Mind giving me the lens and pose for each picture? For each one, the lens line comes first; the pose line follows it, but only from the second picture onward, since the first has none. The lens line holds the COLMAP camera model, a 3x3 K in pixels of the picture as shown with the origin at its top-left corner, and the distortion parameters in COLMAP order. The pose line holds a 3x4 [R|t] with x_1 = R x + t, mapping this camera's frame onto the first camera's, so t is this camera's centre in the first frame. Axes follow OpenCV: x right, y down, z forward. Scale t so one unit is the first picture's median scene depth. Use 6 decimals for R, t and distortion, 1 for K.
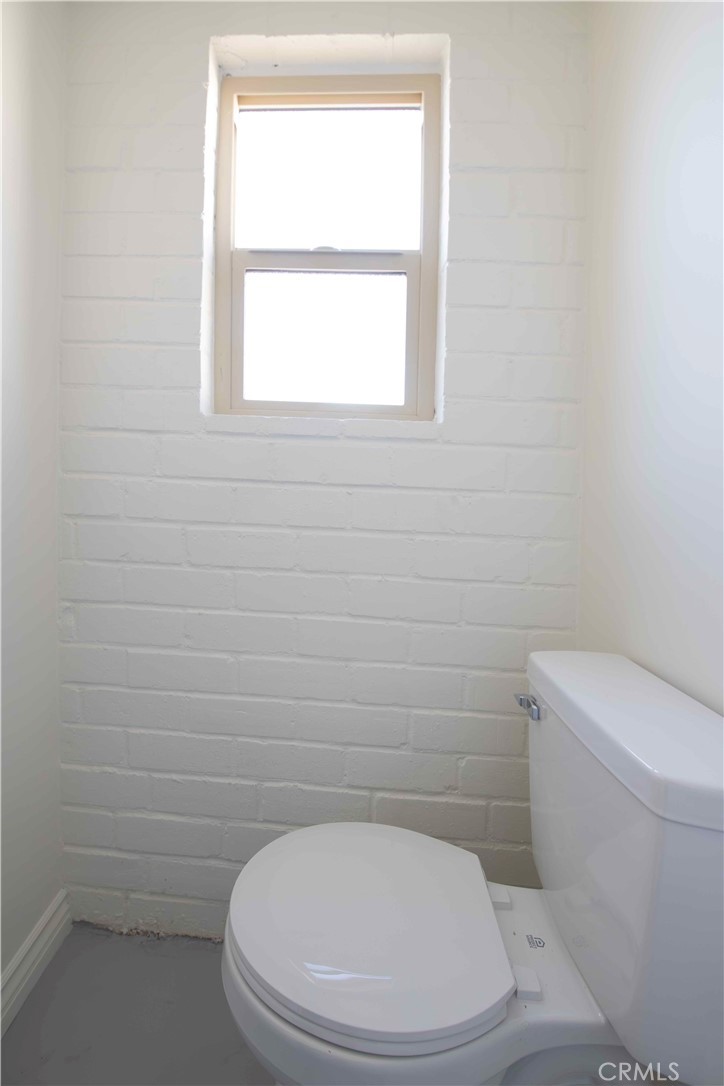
lens RADIAL K [[473.1, 0, 364.1], [0, 473.1, 533.8], [0, 0, 1]] dist [-0.006415, -0.005114]
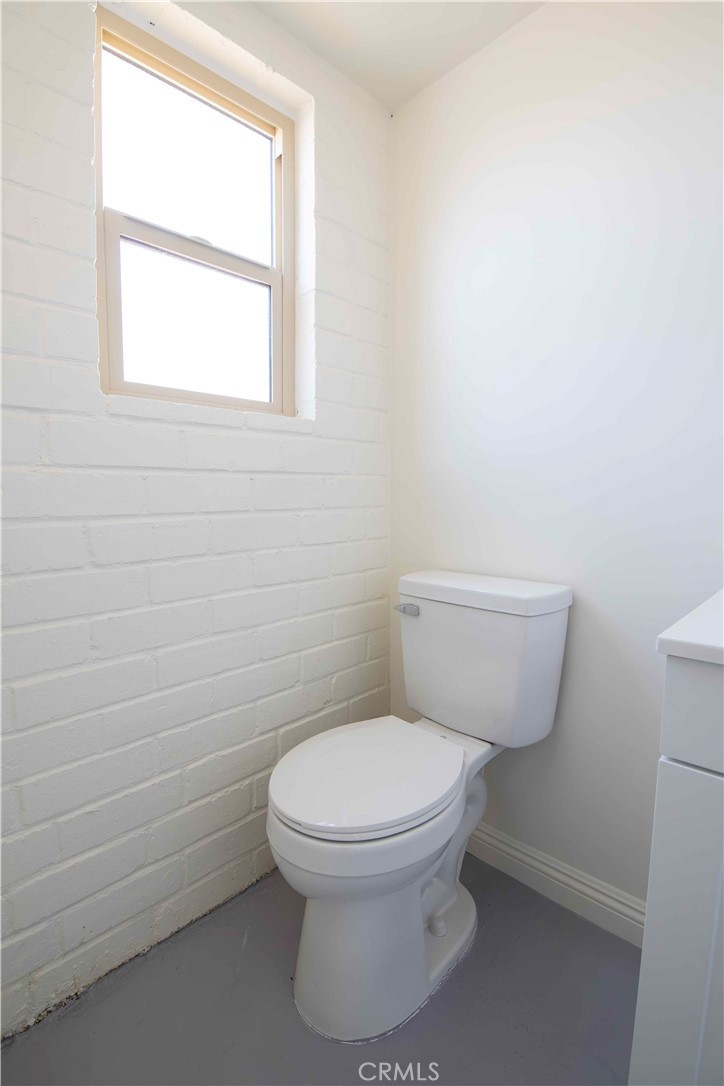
lens RADIAL K [[473.1, 0, 337.4], [0, 473.1, 549.9], [0, 0, 1]] dist [-0.006415, -0.005114]
pose [[0.698947, -0.134590, 0.702395, -0.682629], [0.084660, 0.990798, 0.105608, -0.019432], [-0.710145, -0.014349, 0.703909, 0.060211]]
